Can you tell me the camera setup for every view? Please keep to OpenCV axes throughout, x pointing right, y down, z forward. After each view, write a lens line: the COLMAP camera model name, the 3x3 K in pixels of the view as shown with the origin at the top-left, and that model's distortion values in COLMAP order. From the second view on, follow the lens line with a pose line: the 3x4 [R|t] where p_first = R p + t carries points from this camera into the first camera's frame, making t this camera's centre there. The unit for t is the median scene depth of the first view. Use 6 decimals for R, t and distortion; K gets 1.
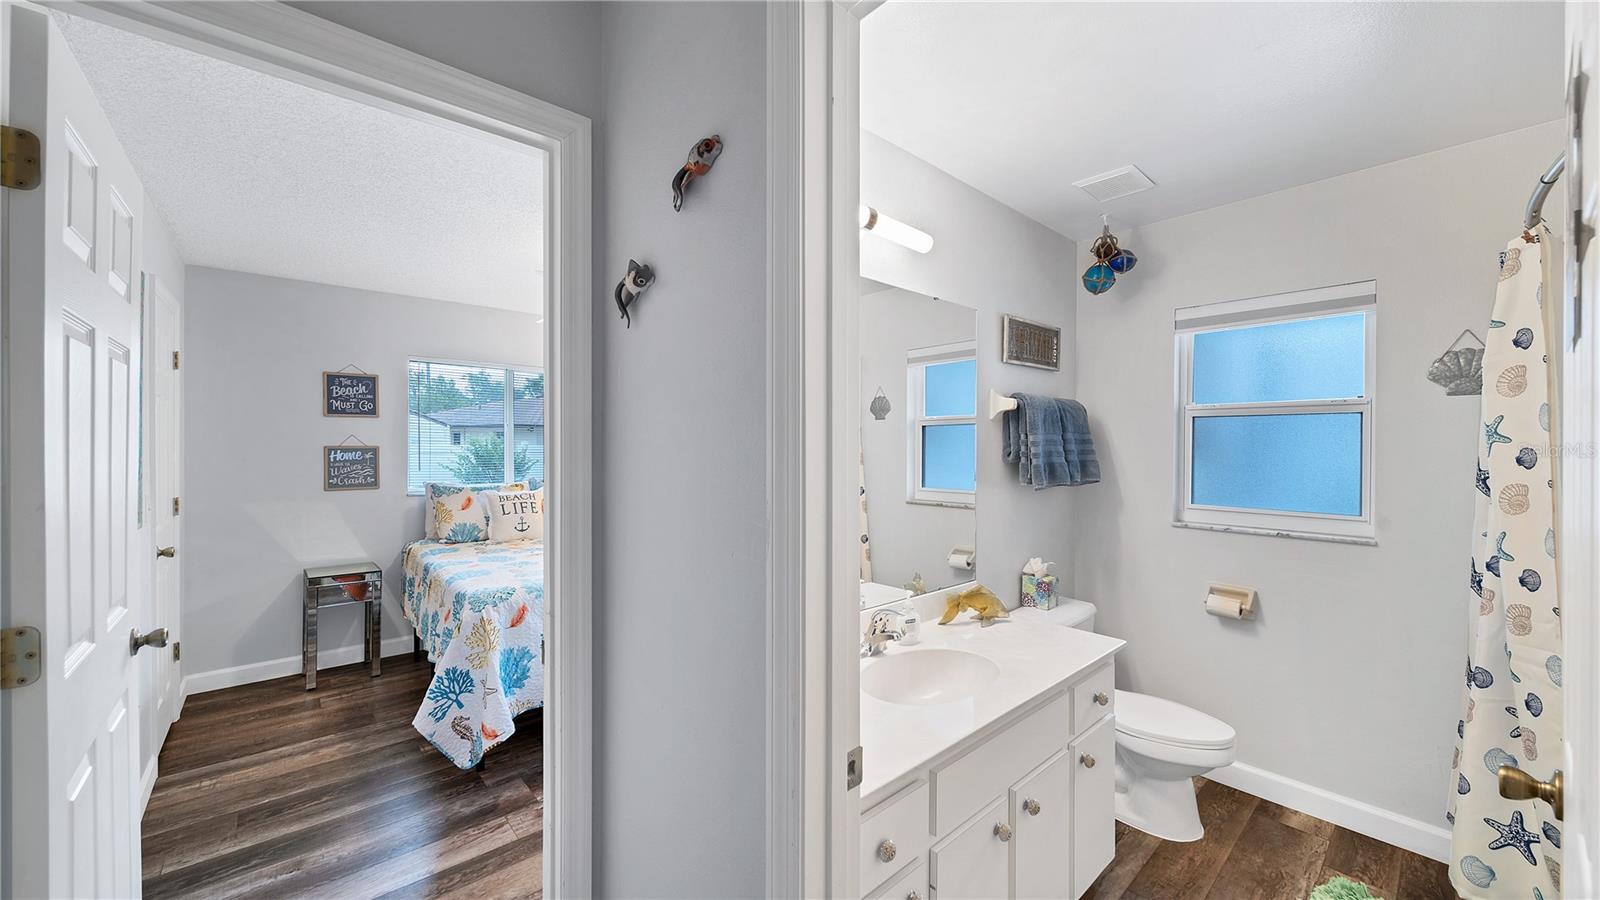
lens RADIAL K [[603.3, 0, 798.9], [0, 603.3, 450.0], [0, 0, 1]] dist [0.011499, -0.000167]
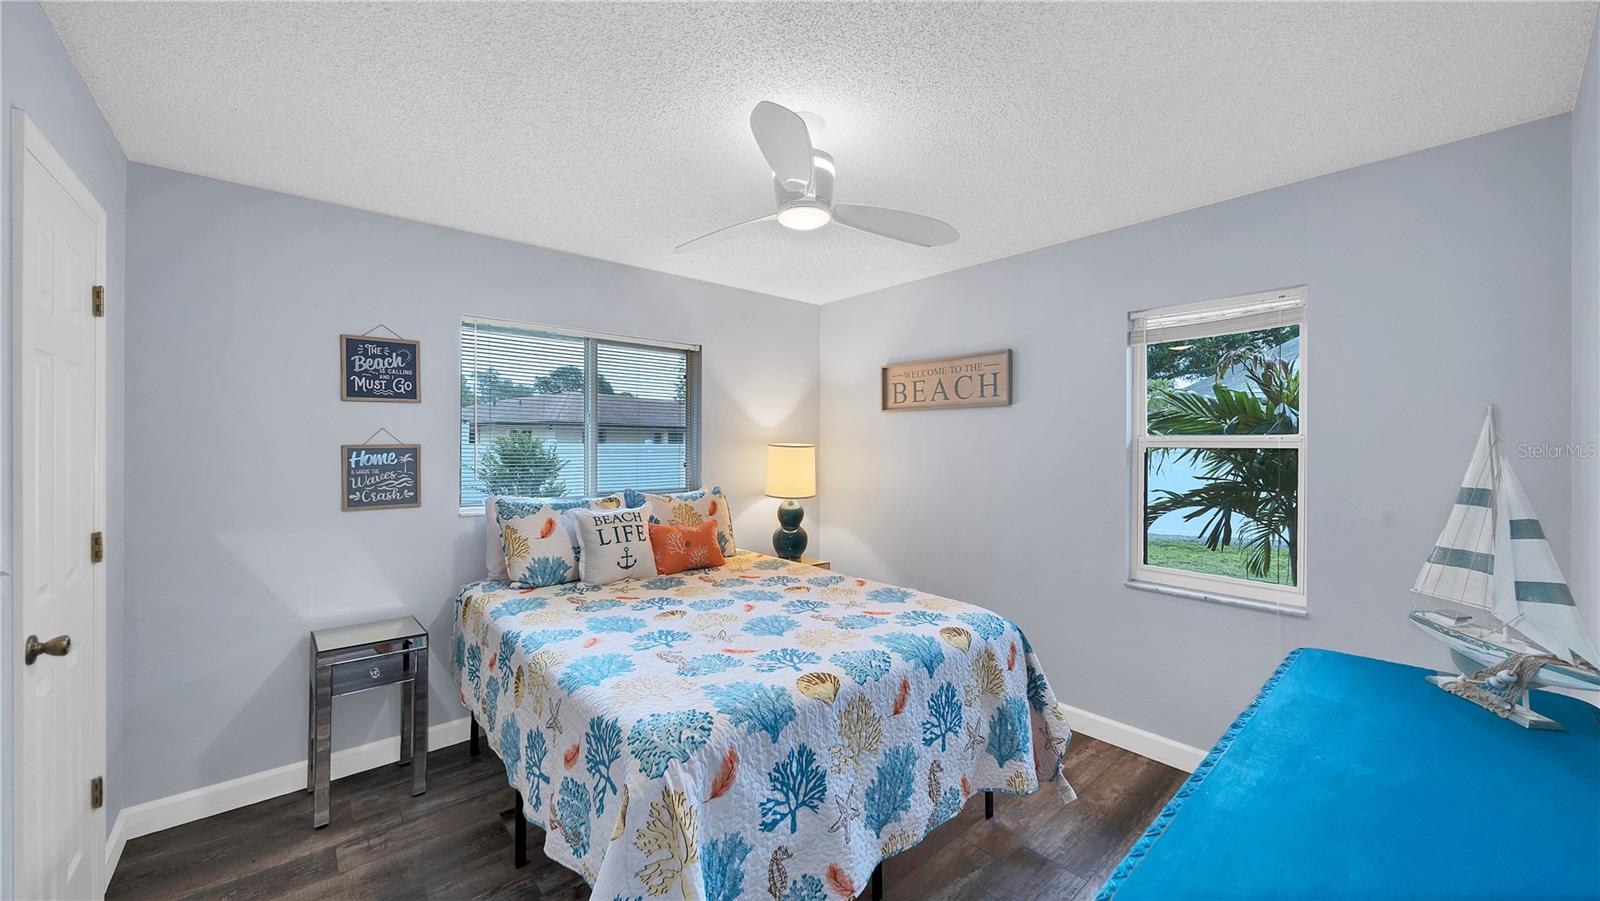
lens RADIAL K [[603.3, 0, 799.6], [0, 603.3, 445.2], [0, 0, 1]] dist [0.011499, -0.000167]
pose [[0.999977, -0.001465, -0.006621, -0.266420], [0.001436, 0.999989, -0.004421, -0.002373], [0.006627, 0.004411, 0.999968, 0.326324]]
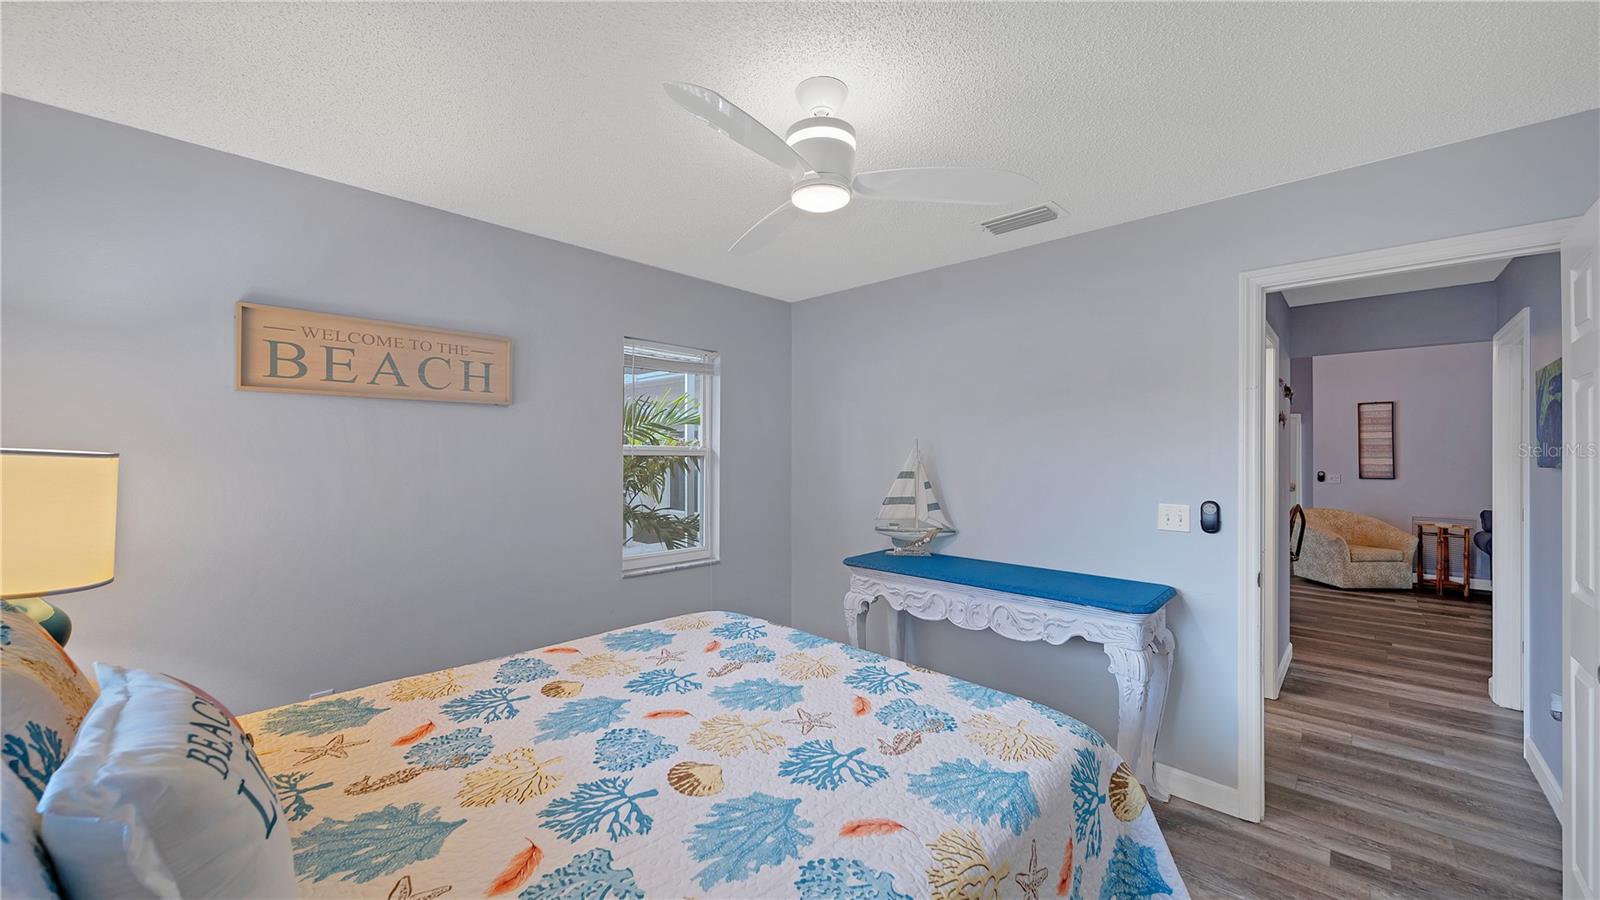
lens RADIAL K [[603.3, 0, 798.0], [0, 603.3, 451.6], [0, 0, 1]] dist [0.011499, -0.000167]
pose [[-0.110901, 0.002986, 0.993827, -0.795458], [0.000709, 0.999995, -0.002926, -0.005861], [-0.993831, 0.000380, -0.110902, 1.006980]]
